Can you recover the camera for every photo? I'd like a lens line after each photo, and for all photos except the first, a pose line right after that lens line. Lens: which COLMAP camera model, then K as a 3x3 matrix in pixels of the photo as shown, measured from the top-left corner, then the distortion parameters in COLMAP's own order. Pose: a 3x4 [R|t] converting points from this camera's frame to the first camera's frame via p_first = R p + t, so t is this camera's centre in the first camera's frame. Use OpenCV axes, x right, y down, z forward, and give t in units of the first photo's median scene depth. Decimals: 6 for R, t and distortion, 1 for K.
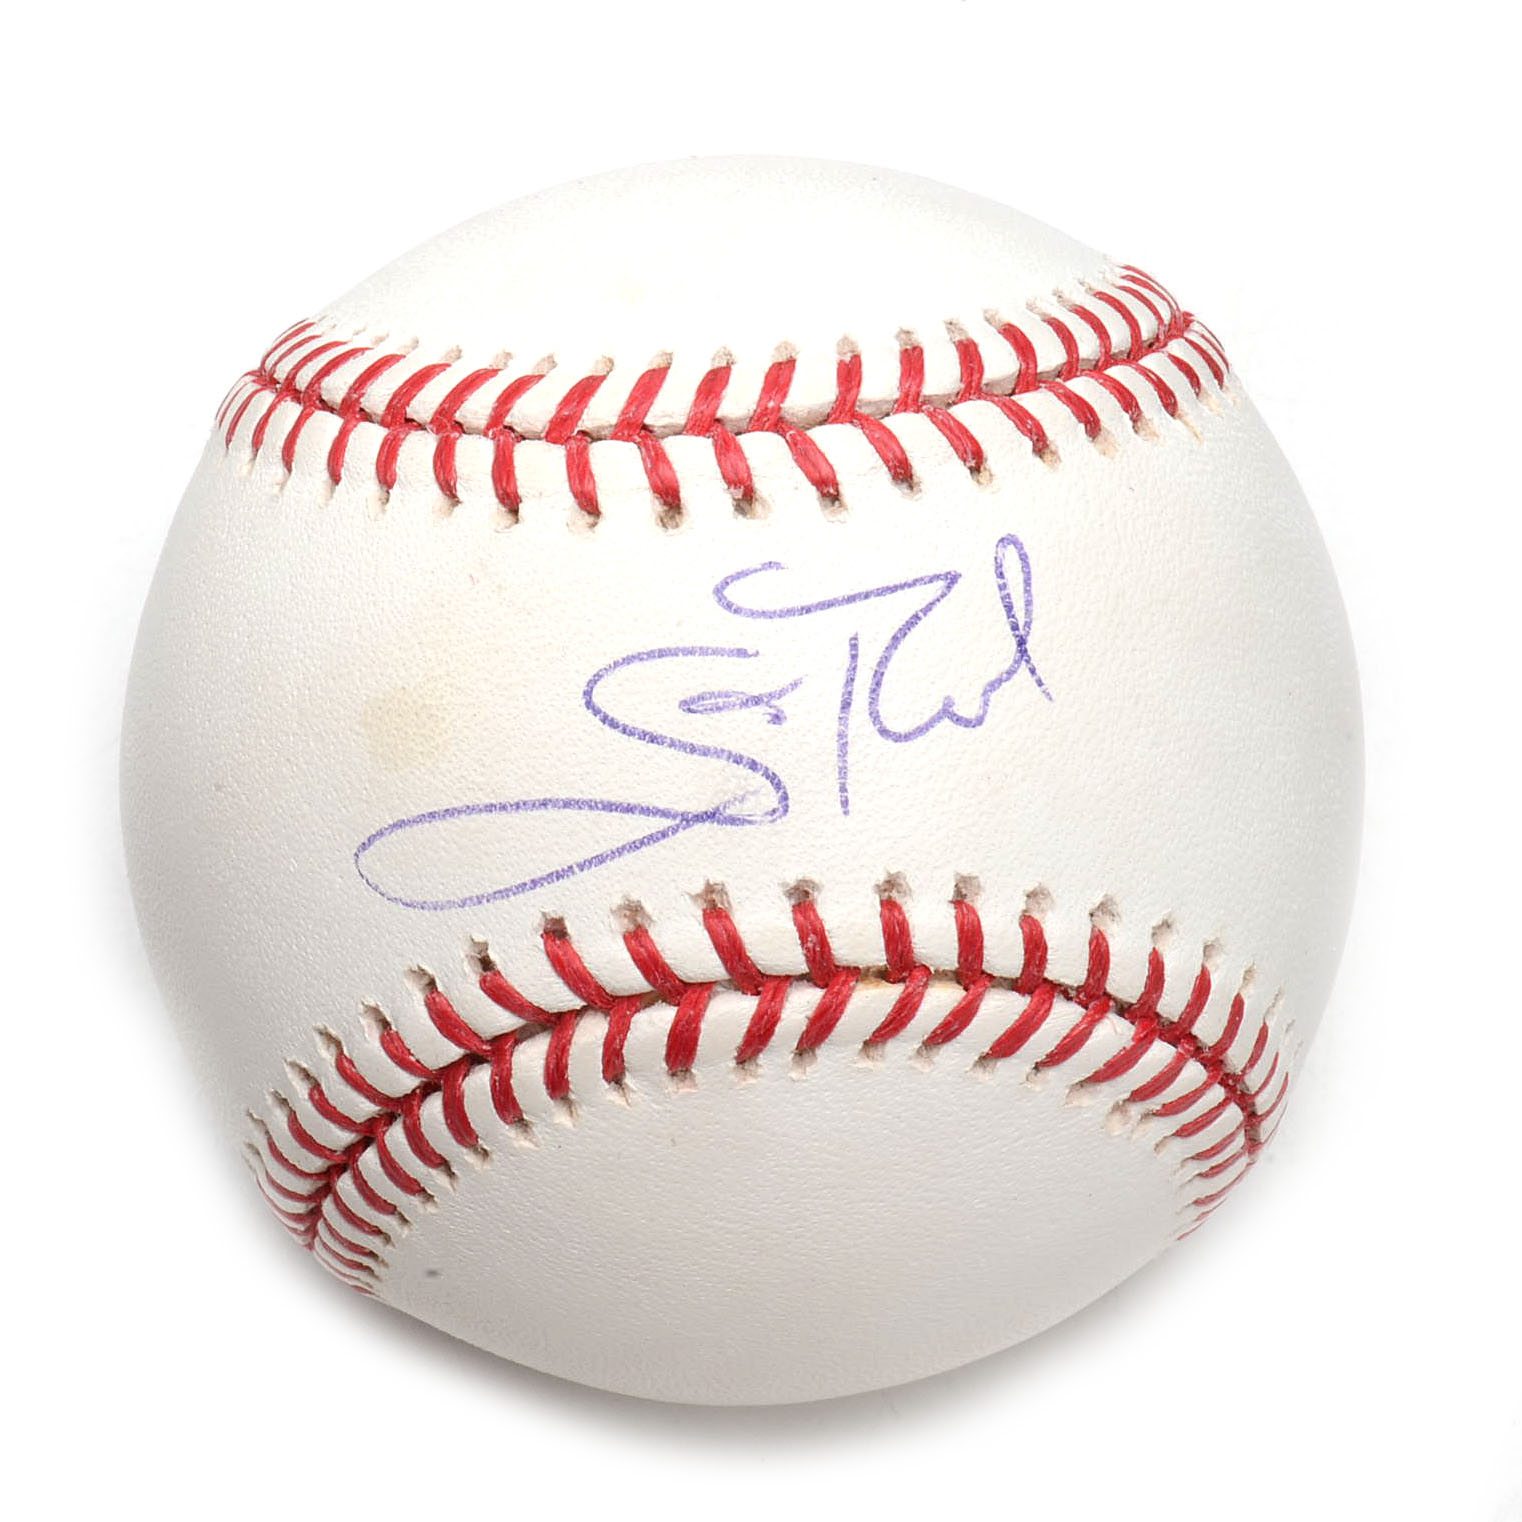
lens RADIAL K [[6820.1, 0, 761.9], [0, 6820.1, 762.6], [0, 0, 1]] dist [0.231370, 0.000000]
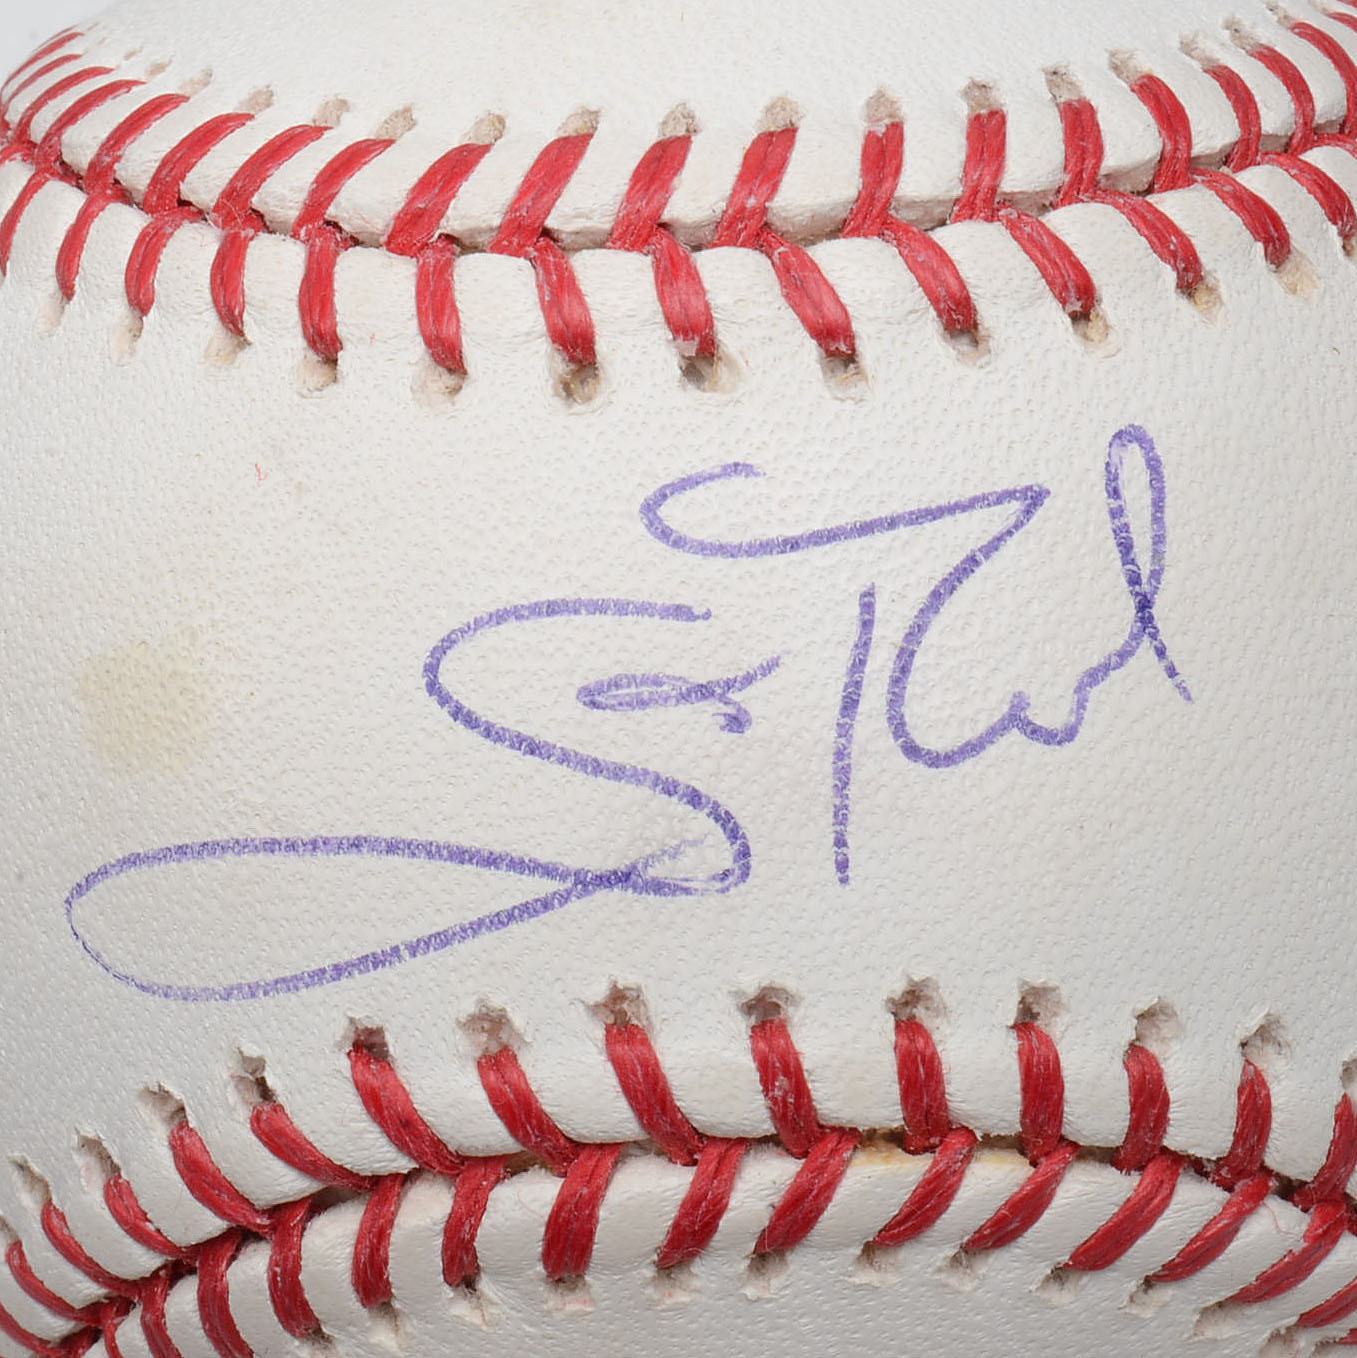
lens RADIAL K [[6085.2, 0, 677.0], [0, 6085.2, 676.6], [0, 0, 1]] dist [0.231370, 0.000000]
pose [[0.997752, 0.035108, -0.057084, 0.027597], [-0.031743, 0.997764, 0.058818, -0.041982], [0.059021, -0.056874, 0.996635, 0.450321]]
